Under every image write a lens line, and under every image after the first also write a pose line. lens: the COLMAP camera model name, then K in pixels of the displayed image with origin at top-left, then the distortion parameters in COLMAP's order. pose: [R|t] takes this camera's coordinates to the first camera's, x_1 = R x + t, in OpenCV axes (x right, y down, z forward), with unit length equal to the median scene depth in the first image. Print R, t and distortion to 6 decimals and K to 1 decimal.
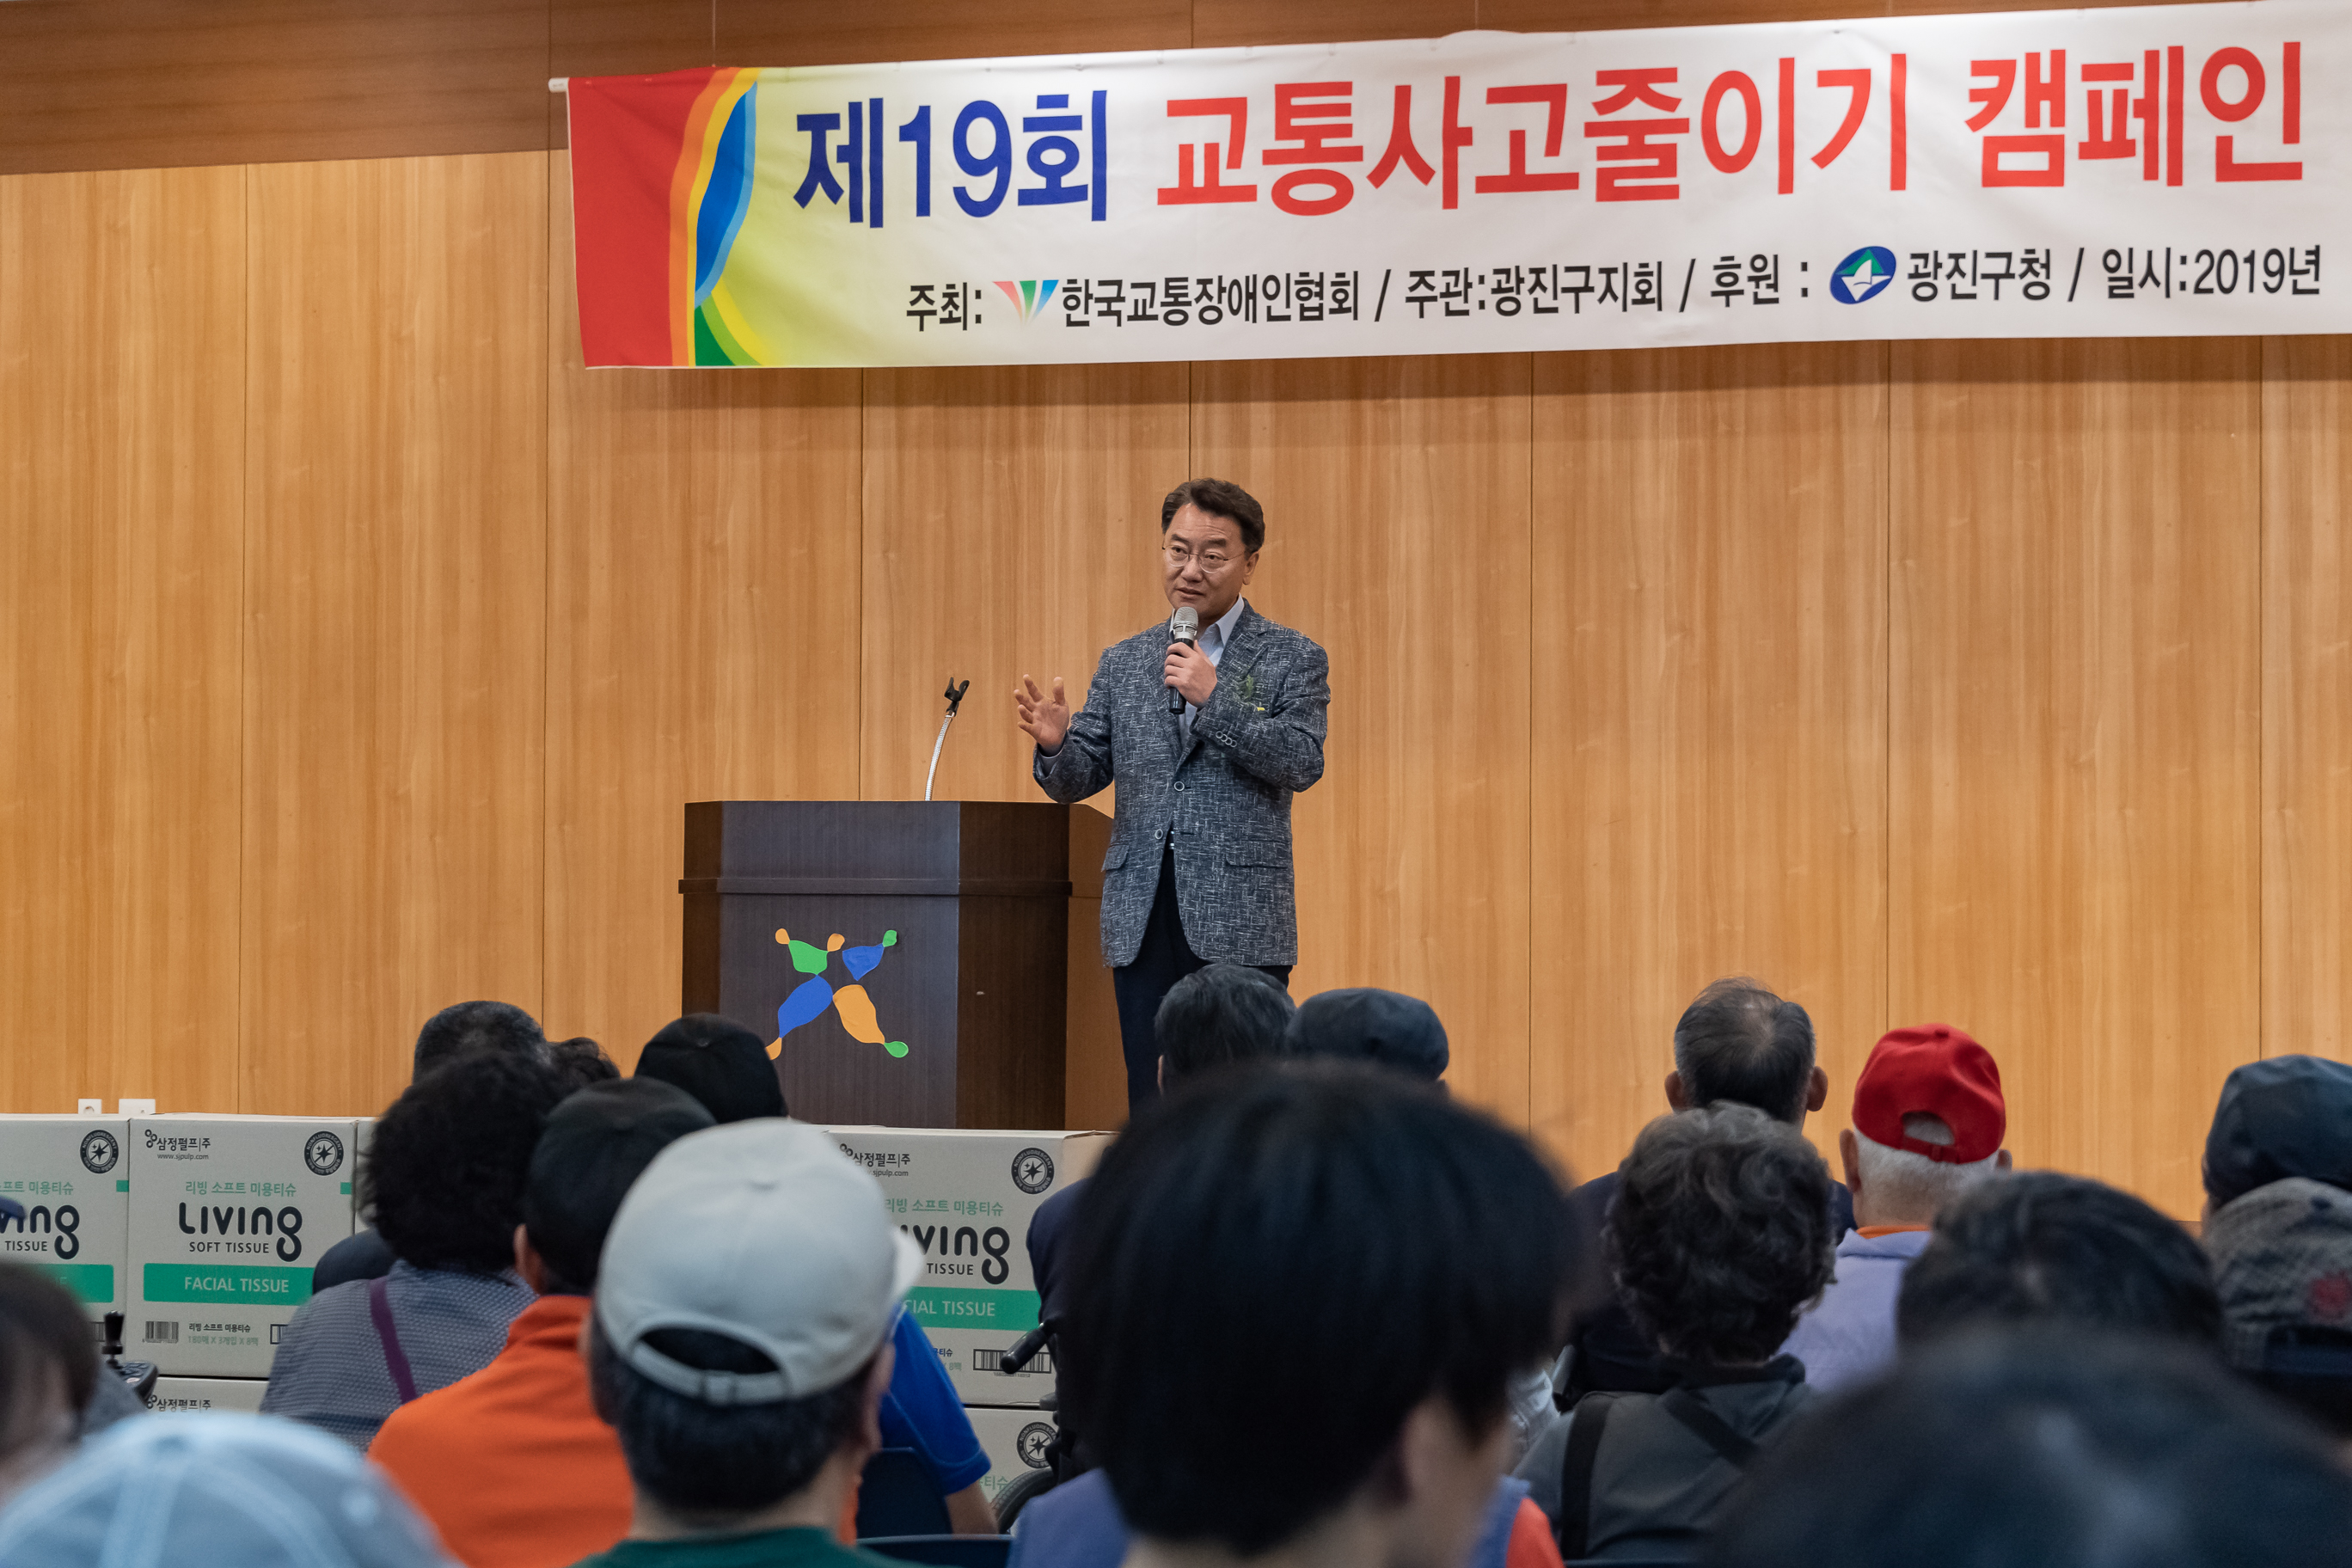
lens RADIAL K [[6006.6, 0, 1245.5], [0, 6006.6, 722.6], [0, 0, 1]] dist [-0.076362, 0.000000]
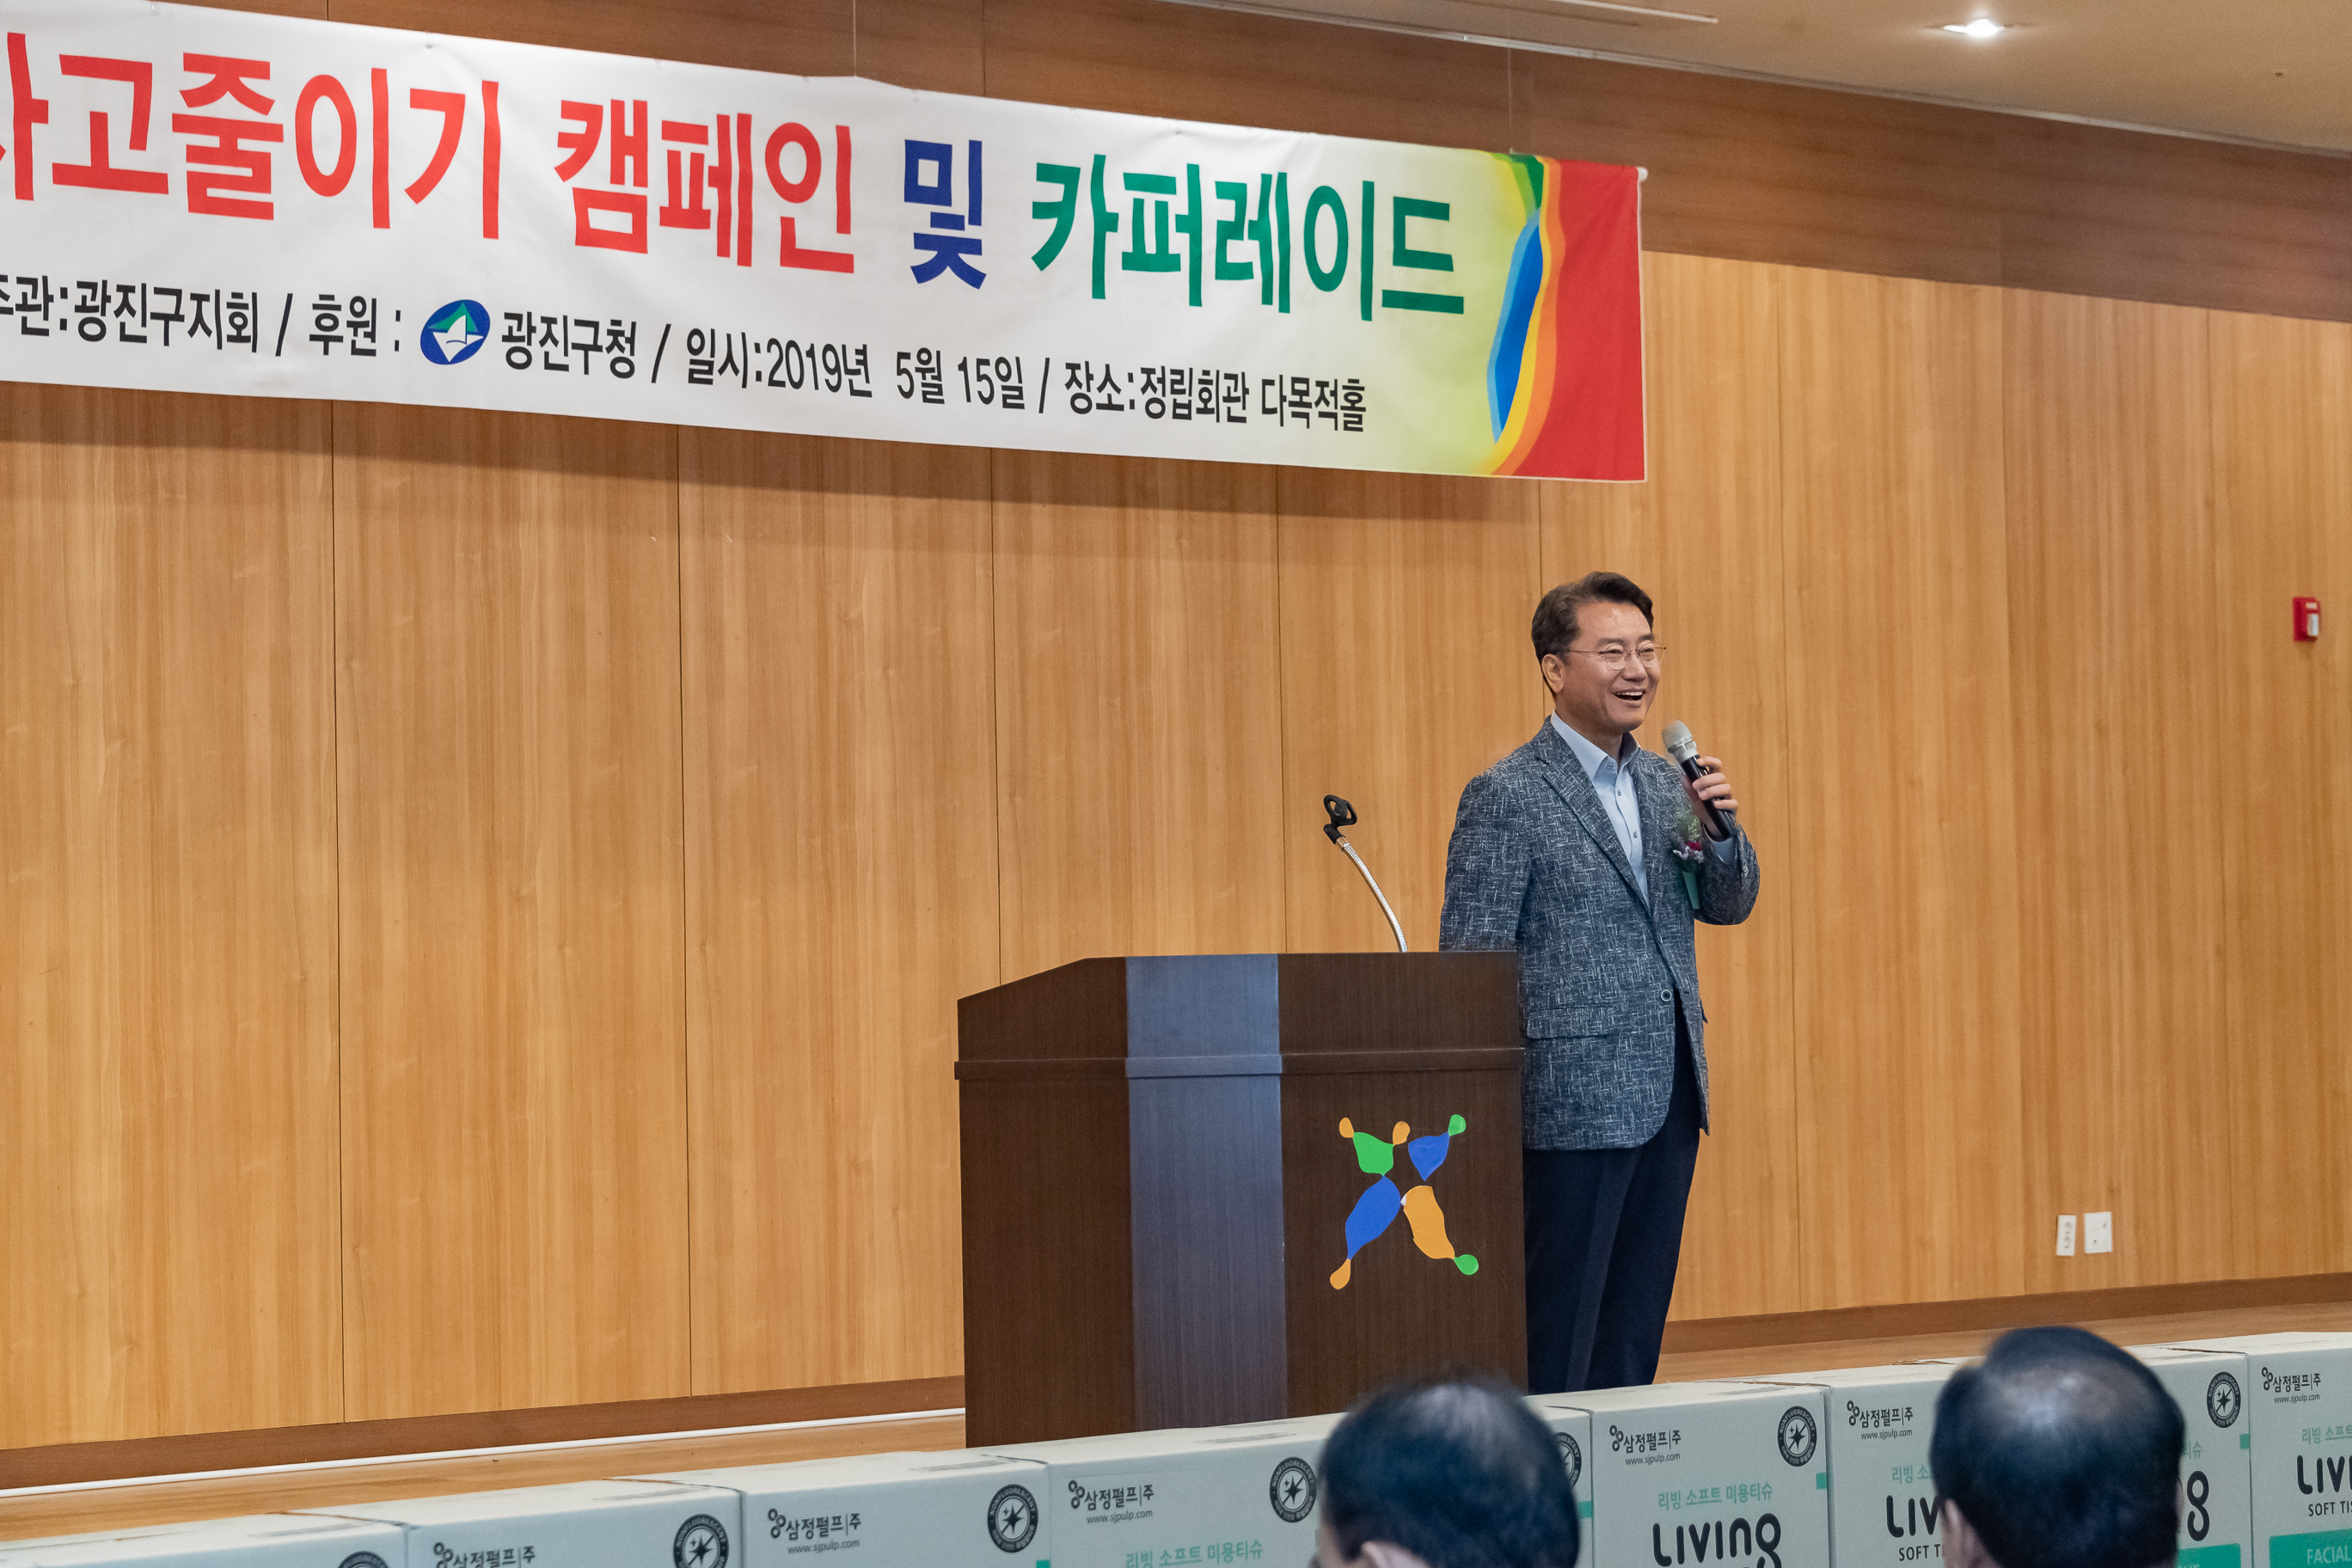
lens RADIAL K [[5811.8, 0, 1168.4], [0, 5811.8, 689.6], [0, 0, 1]] dist [-0.037623, 0.000000]
pose [[0.457768, 0.029684, 0.888576, -0.575489], [-0.006761, 0.999530, -0.029908, 0.001115], [-0.889046, 0.007683, 0.457753, 0.512986]]
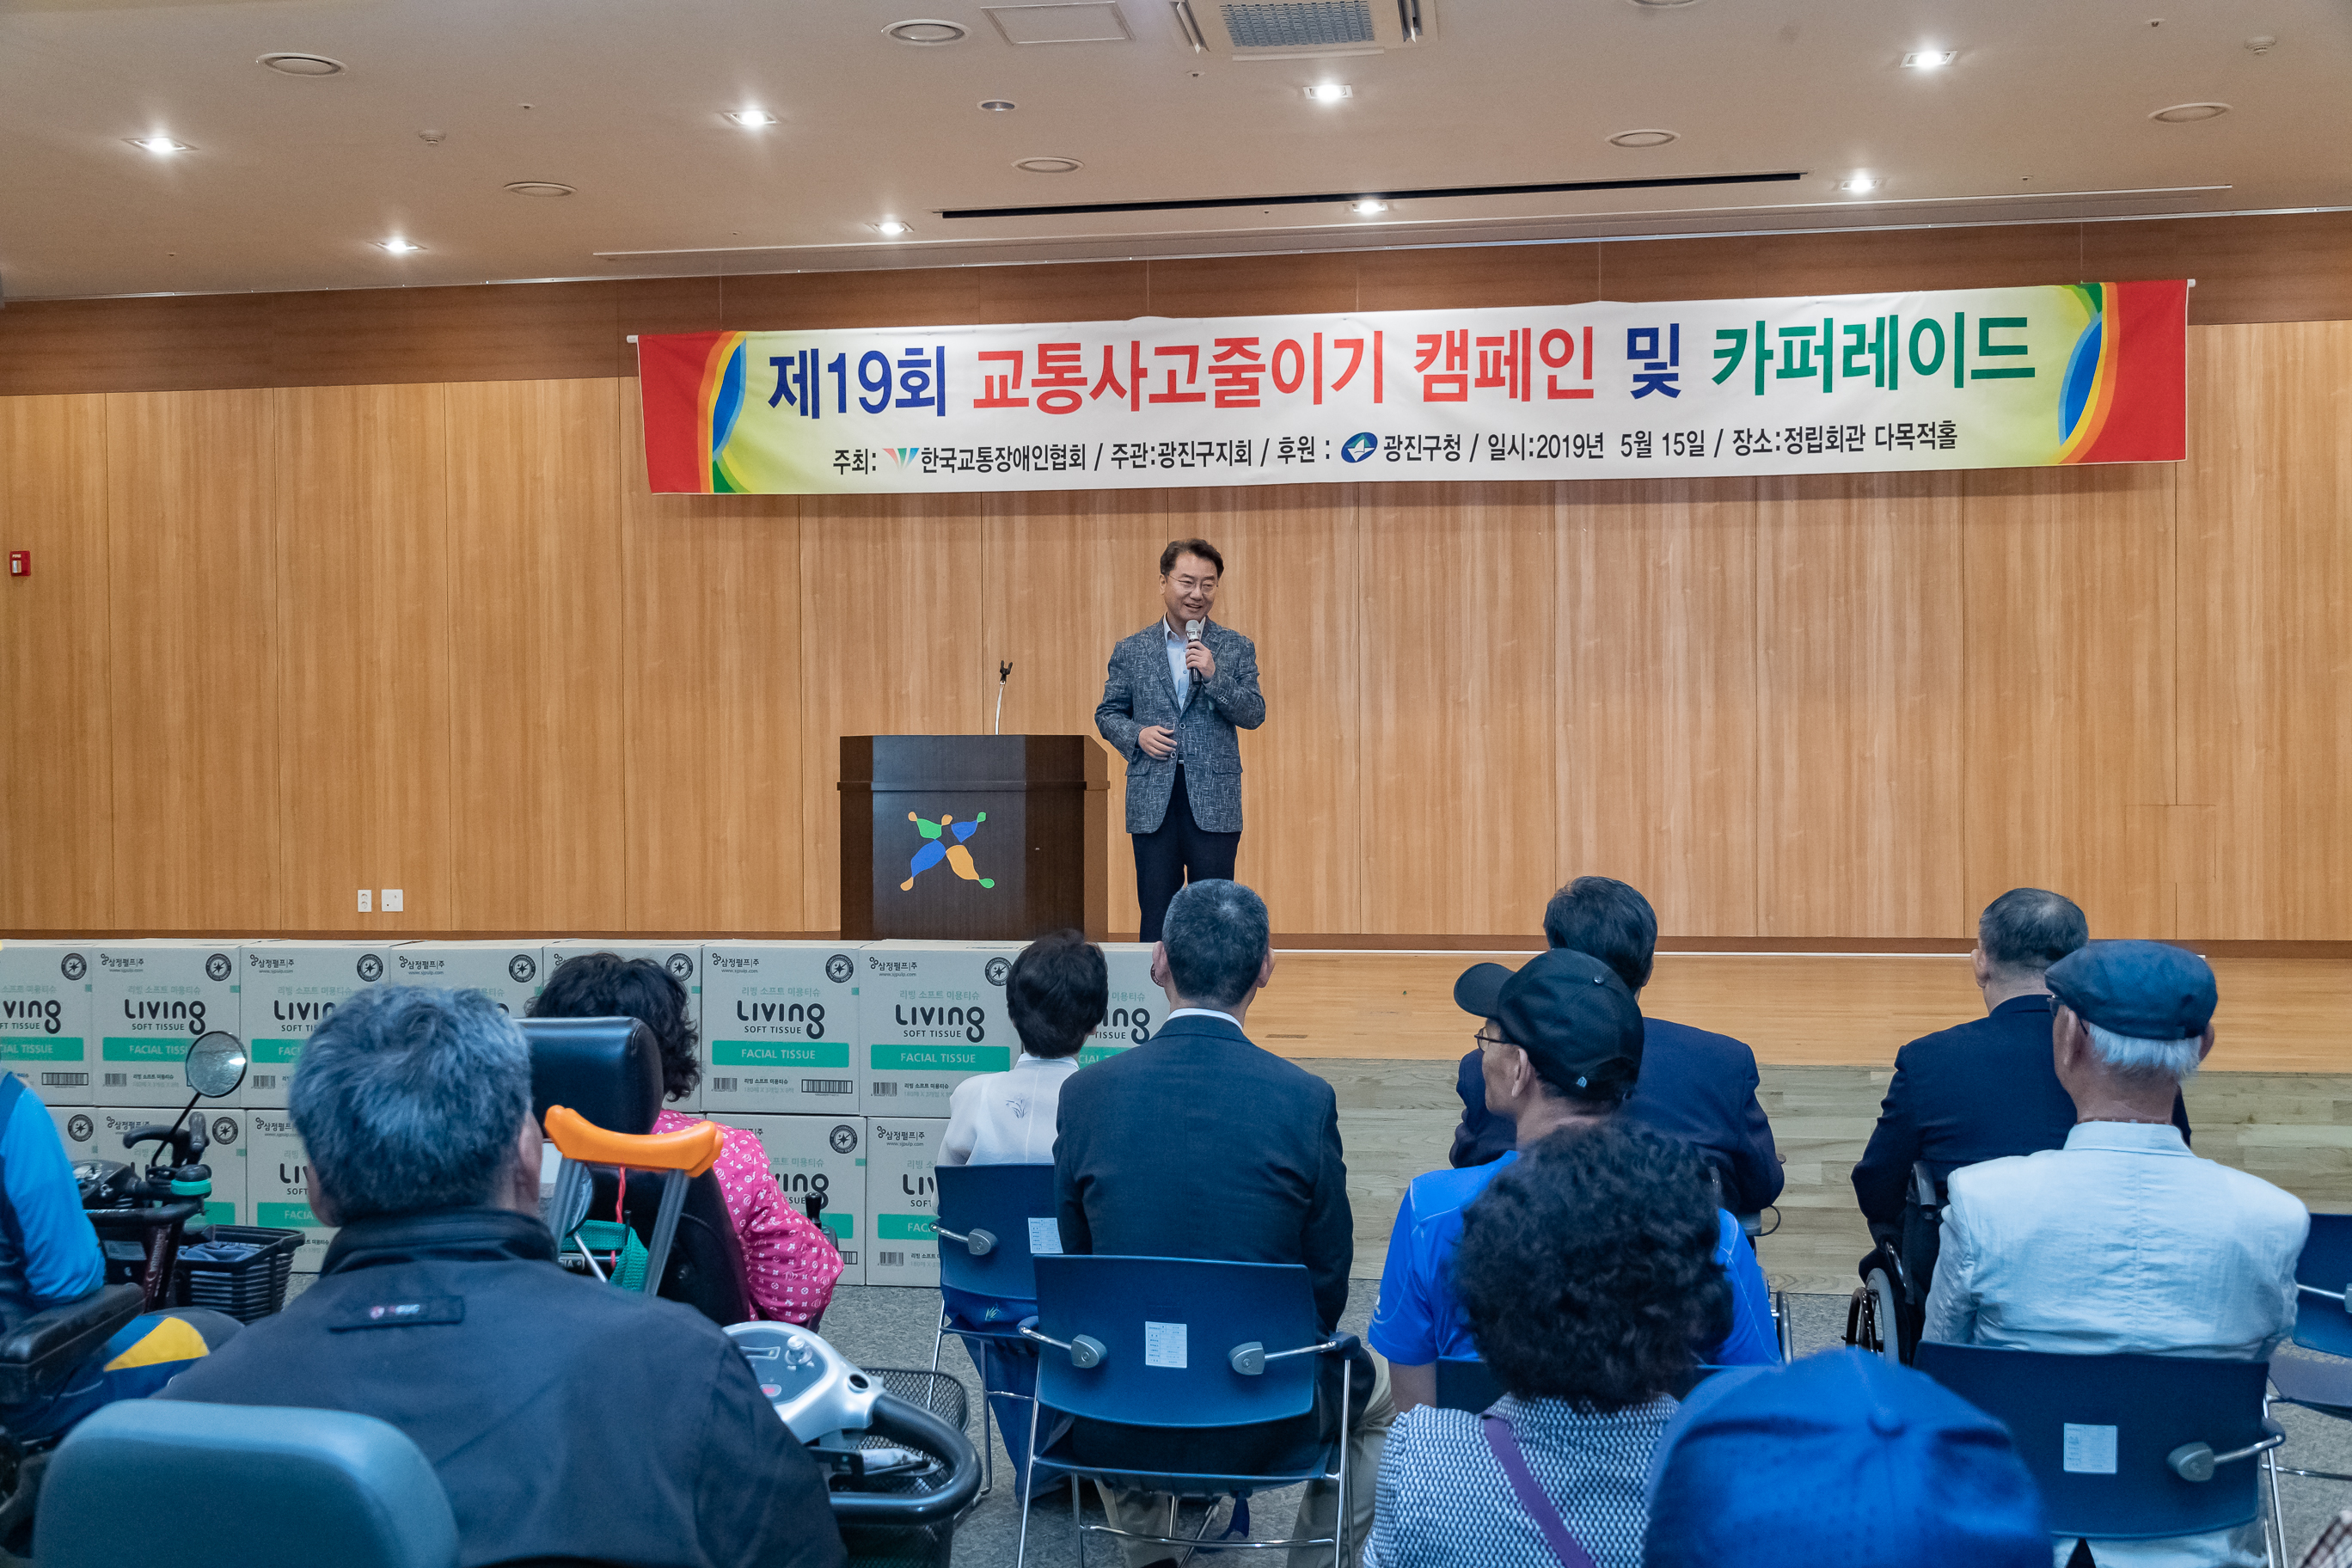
lens RADIAL K [[2383.7, 0, 1174.5], [0, 2383.7, 787.6], [0, 0, 1]] dist [0.017619, 0.000000]
pose [[0.980208, -0.014979, 0.197405, -0.103680], [0.005720, 0.998860, 0.047390, -0.002644], [-0.197889, -0.045323, 0.979176, 0.255530]]
